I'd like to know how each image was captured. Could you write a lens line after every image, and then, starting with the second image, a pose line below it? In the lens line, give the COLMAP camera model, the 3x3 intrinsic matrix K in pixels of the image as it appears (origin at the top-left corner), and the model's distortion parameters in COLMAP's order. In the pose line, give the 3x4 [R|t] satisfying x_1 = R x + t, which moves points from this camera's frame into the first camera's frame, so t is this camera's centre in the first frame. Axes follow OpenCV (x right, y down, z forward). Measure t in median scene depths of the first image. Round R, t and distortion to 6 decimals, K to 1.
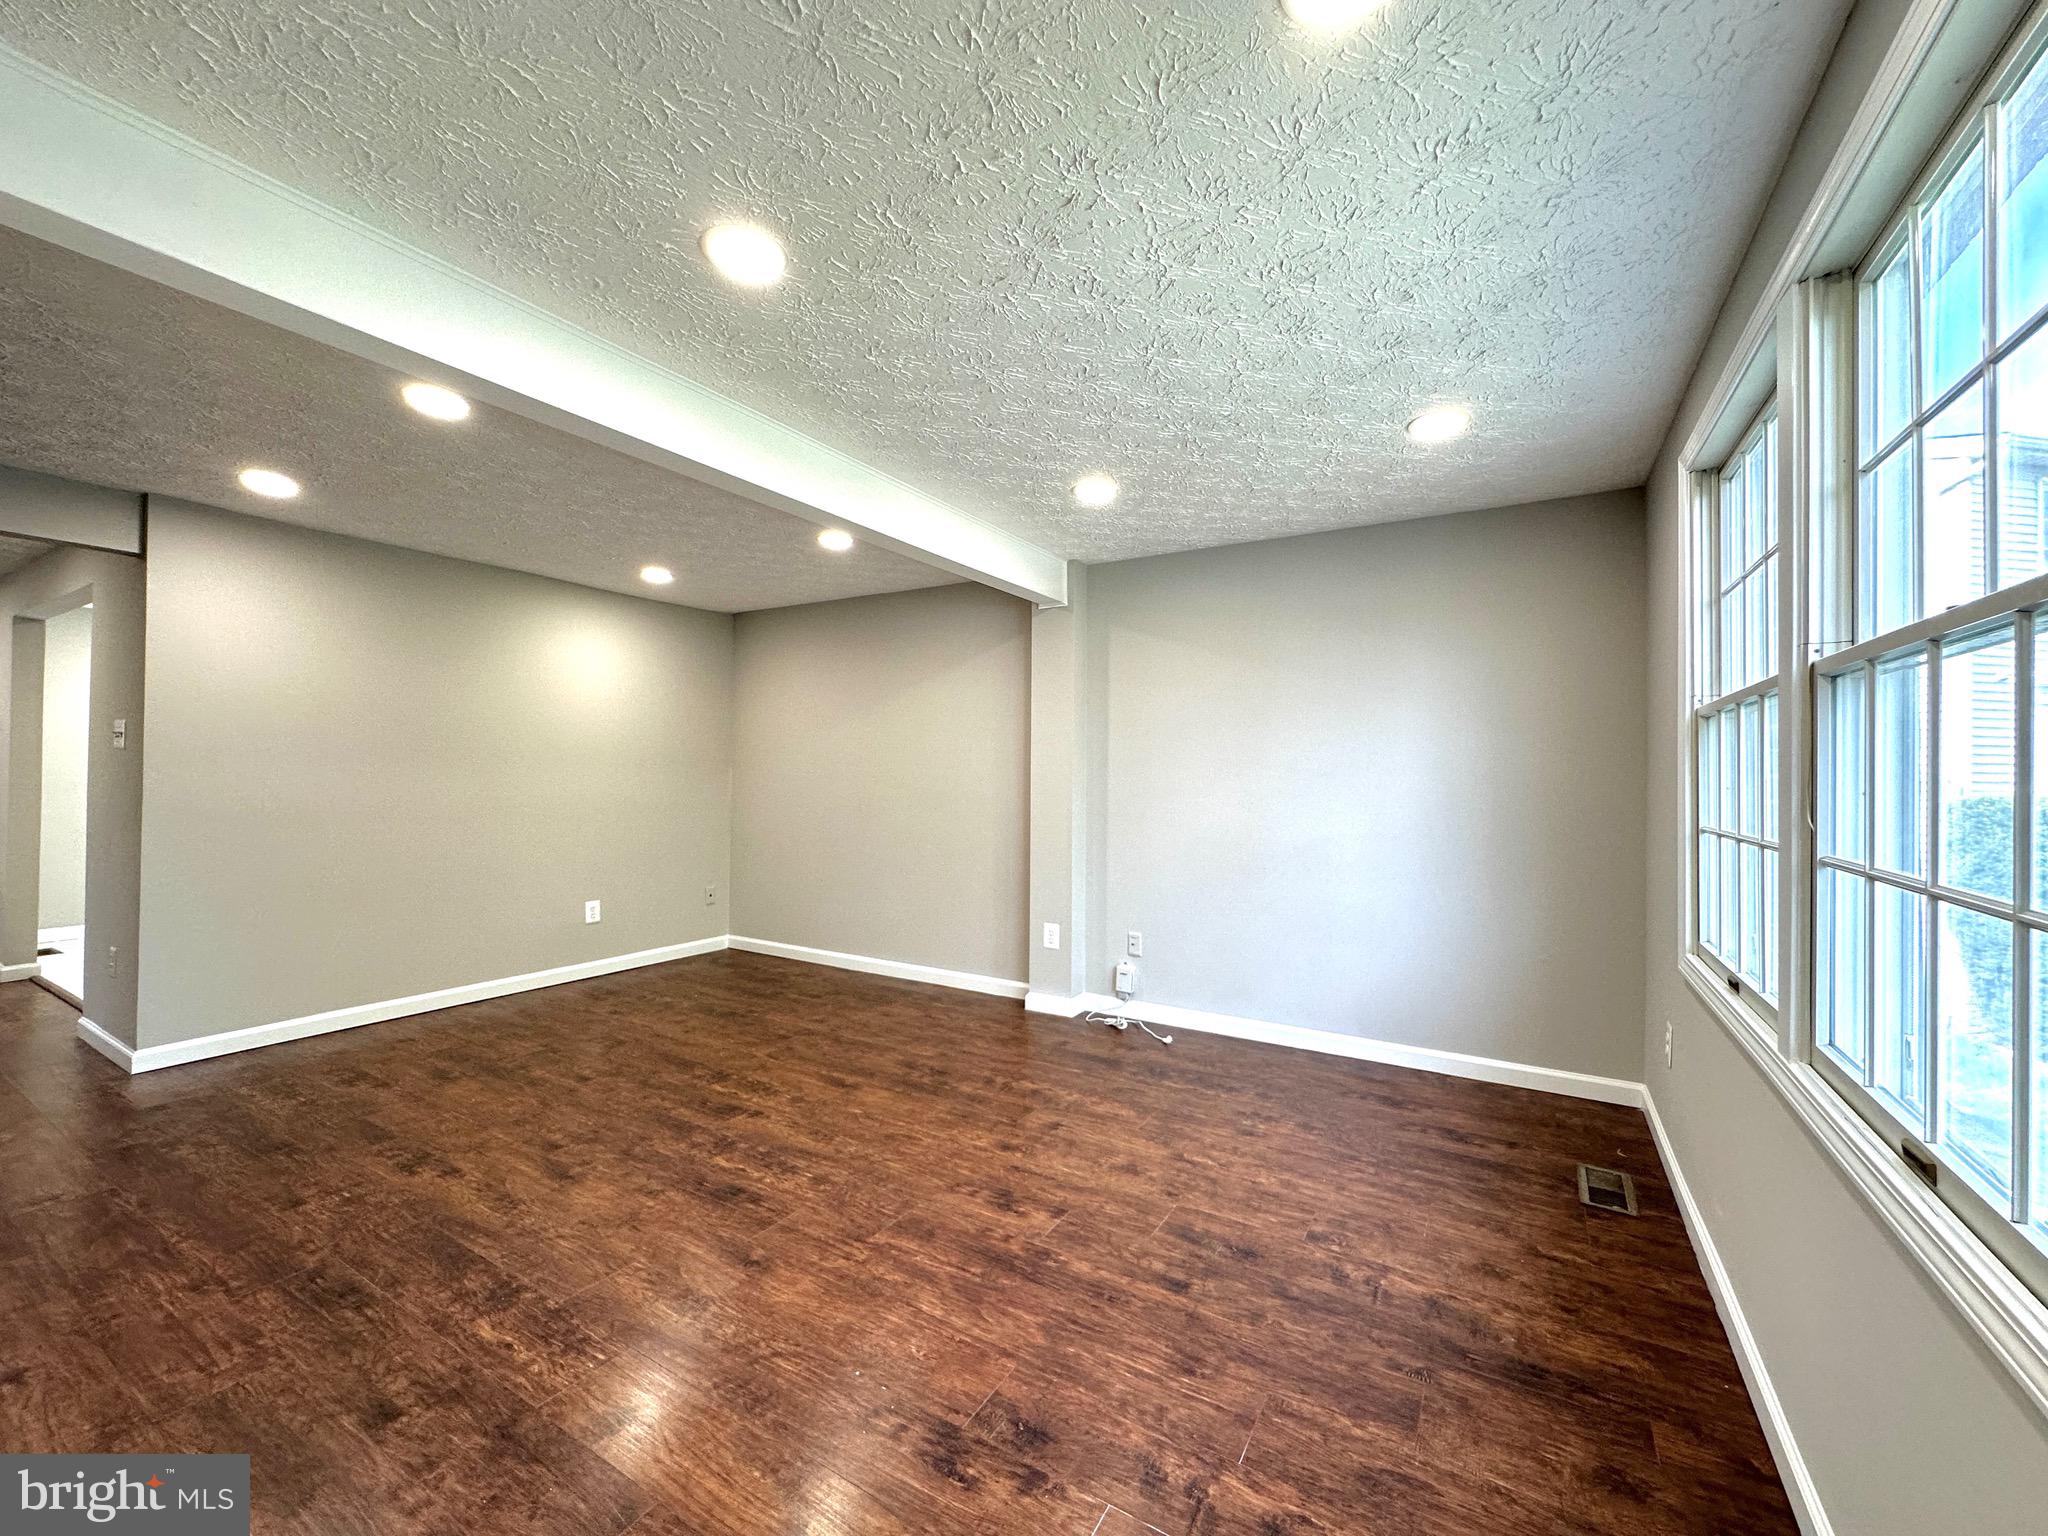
lens RADIAL K [[818.2, 0, 1023.2], [0, 818.2, 768.1], [0, 0, 1]] dist [-0.002710, 0.000107]
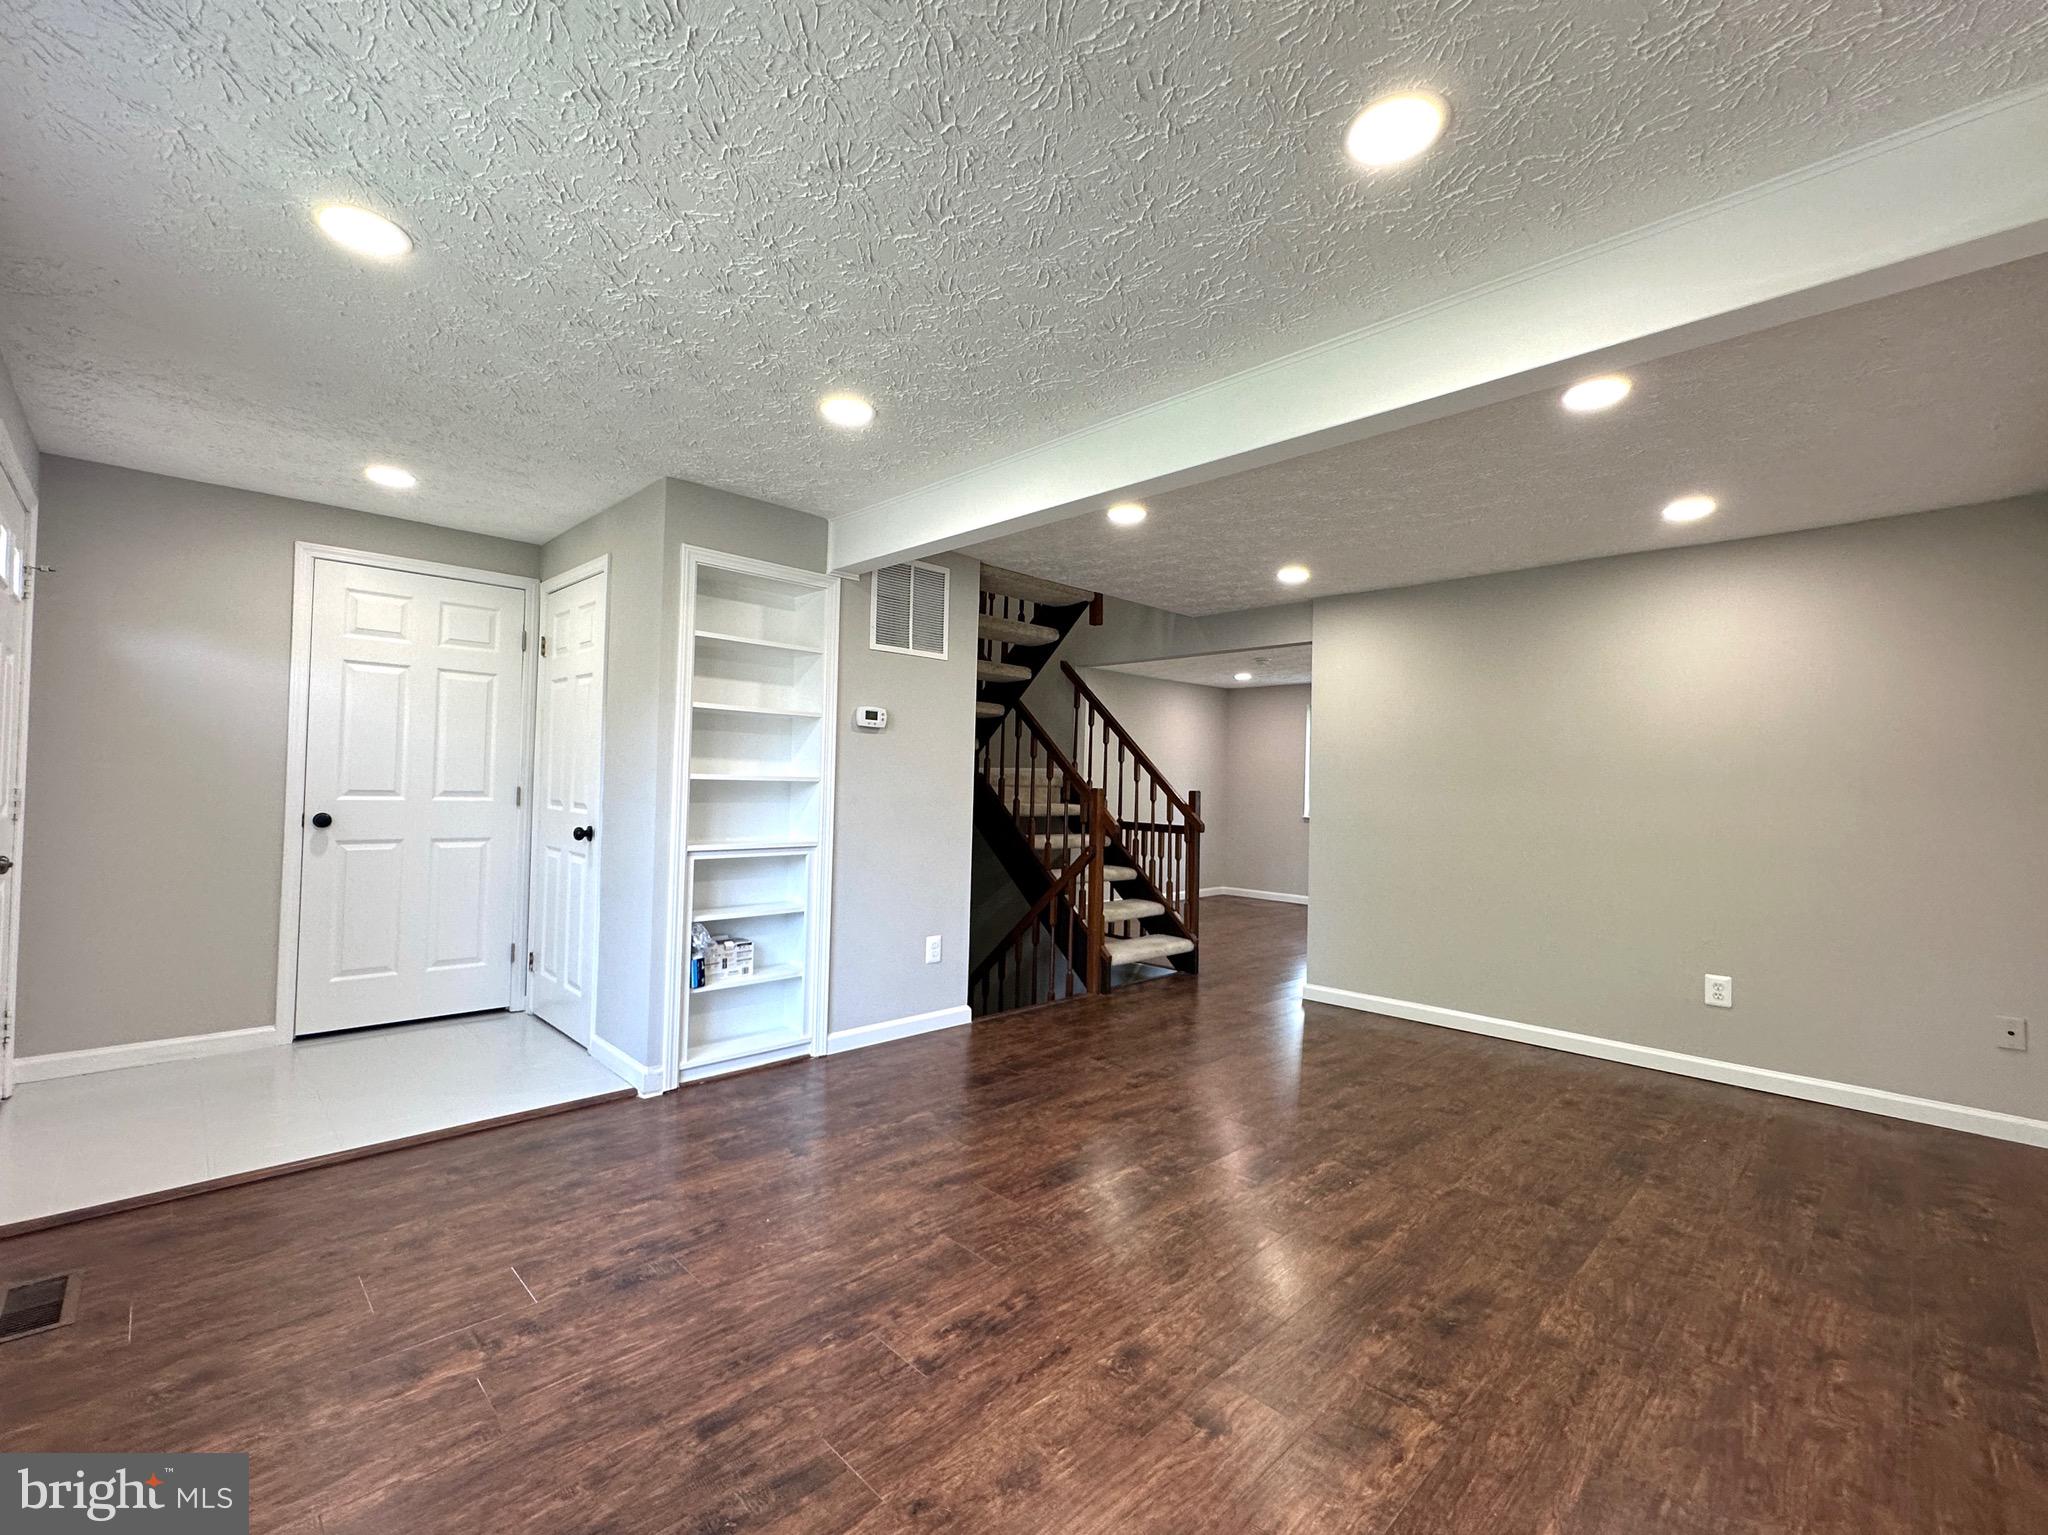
lens RADIAL K [[883.2, 0, 1024.0], [0, 883.2, 767.5], [0, 0, 1]] dist [-0.002328, 0.000188]
pose [[-0.248672, -0.037973, -0.967843, 0.647697], [-0.016361, 0.999253, -0.035002, 0.029712], [0.968450, 0.007131, -0.249108, 1.027347]]
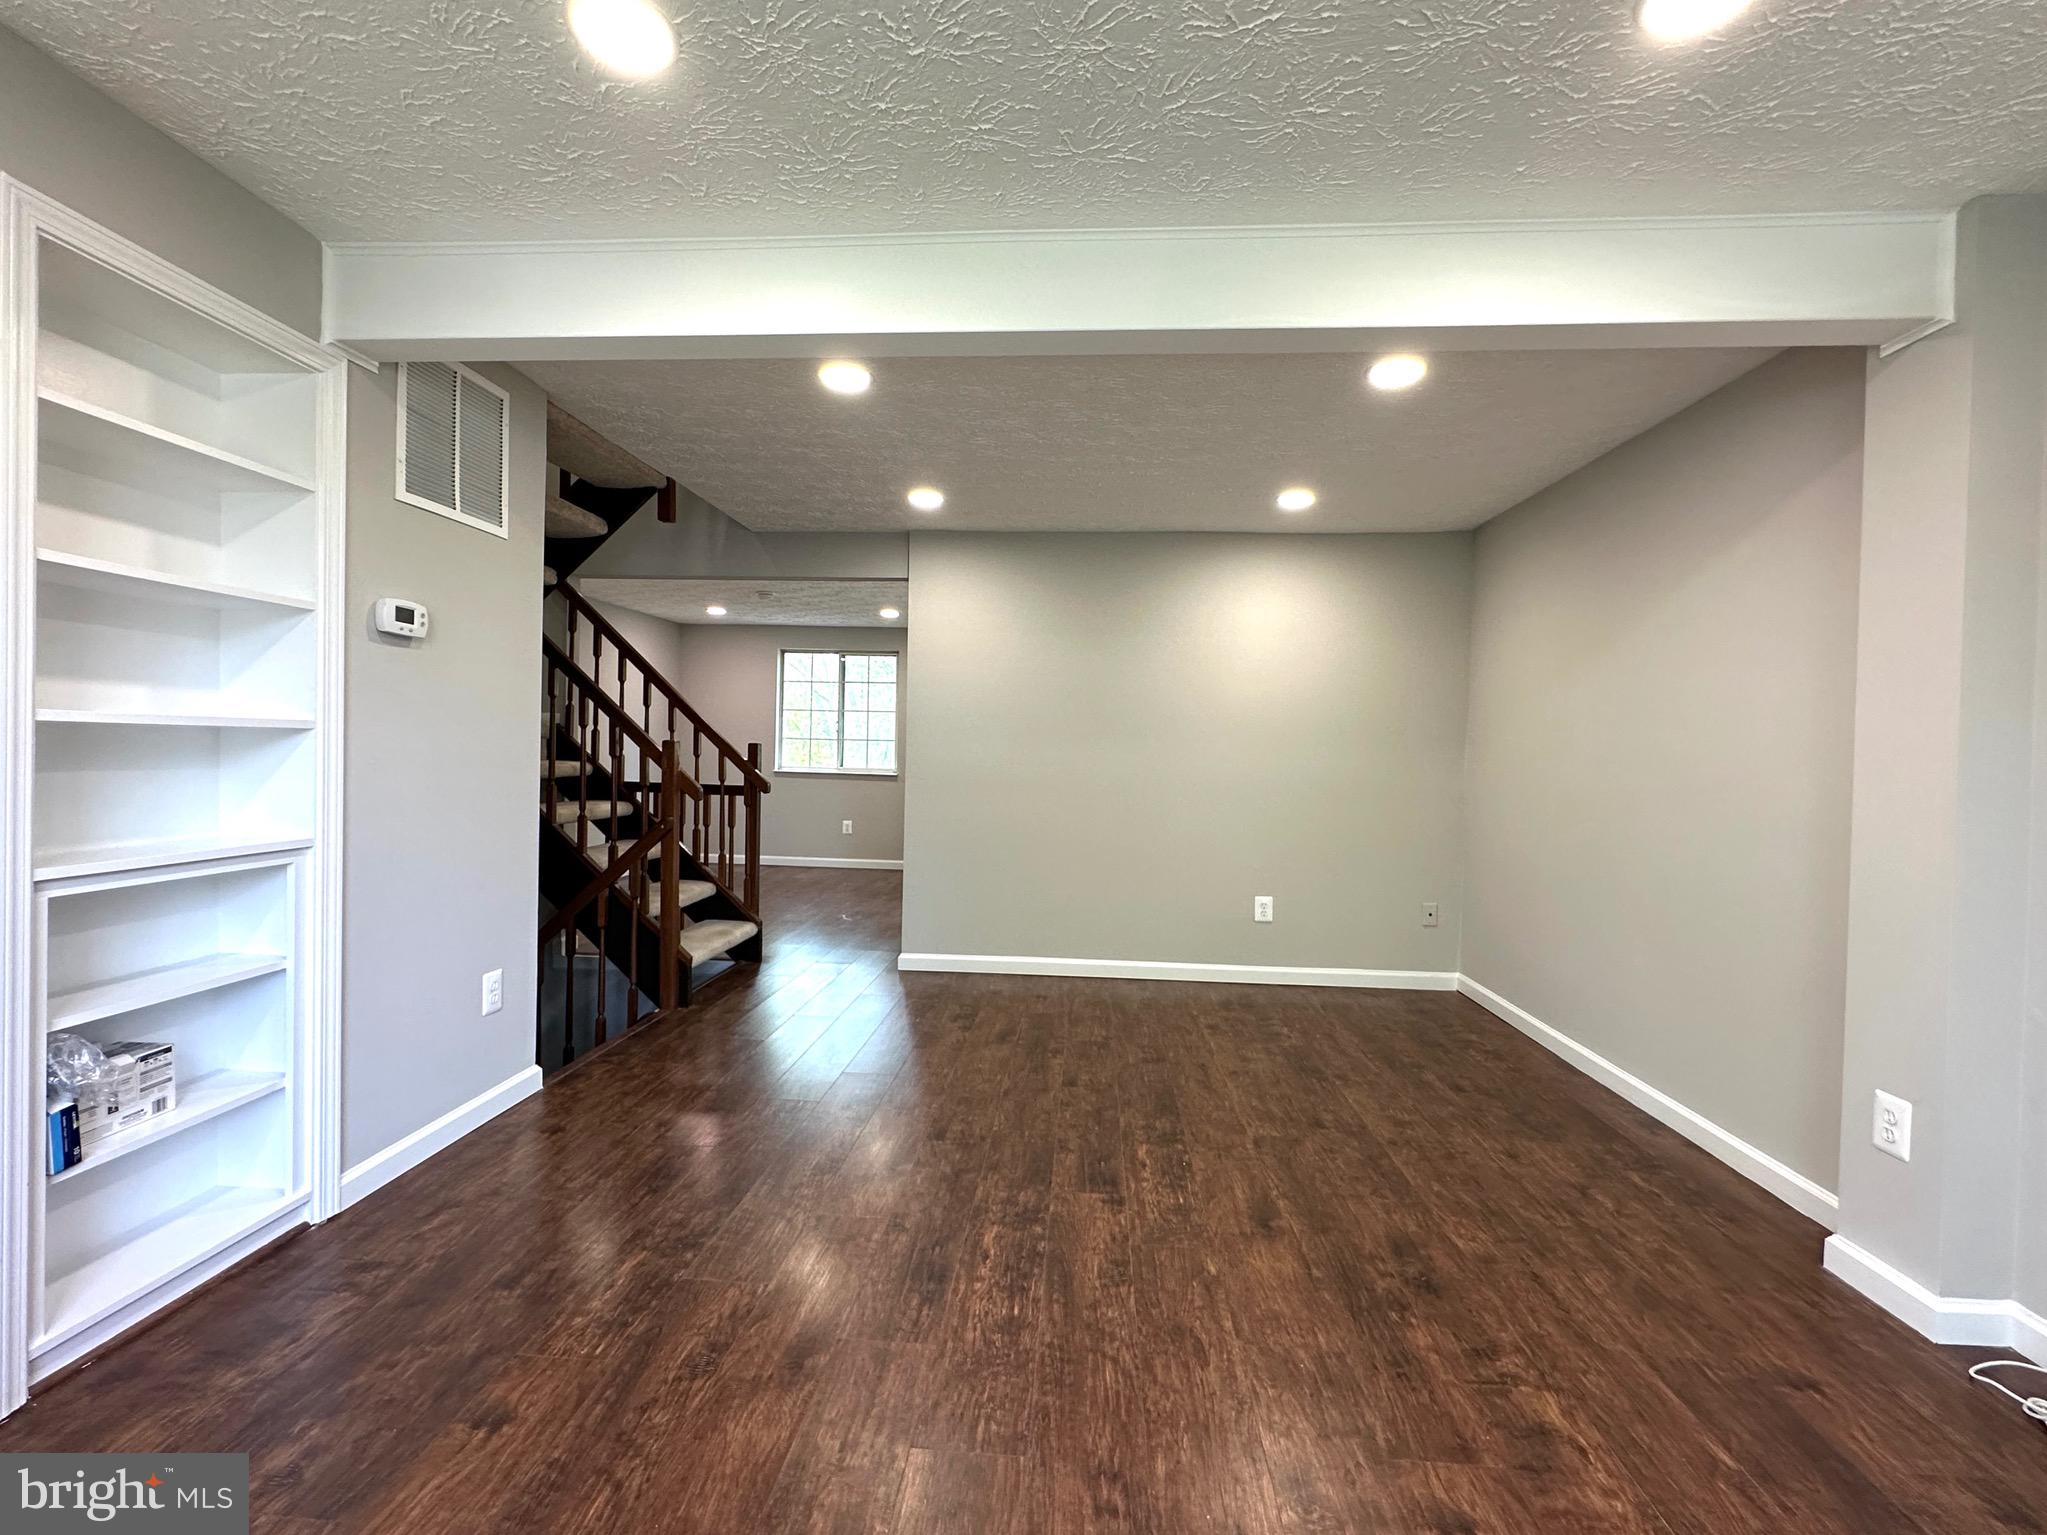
lens RADIAL K [[907.4, 0, 1023.5], [0, 907.4, 767.5], [0, 0, 1]] dist [-0.004495, 0.000339]
pose [[0.452784, 0.013919, -0.891512, 0.361130], [-0.006921, 0.999903, 0.012096, 0.028143], [0.891593, 0.000693, 0.452836, 0.577846]]
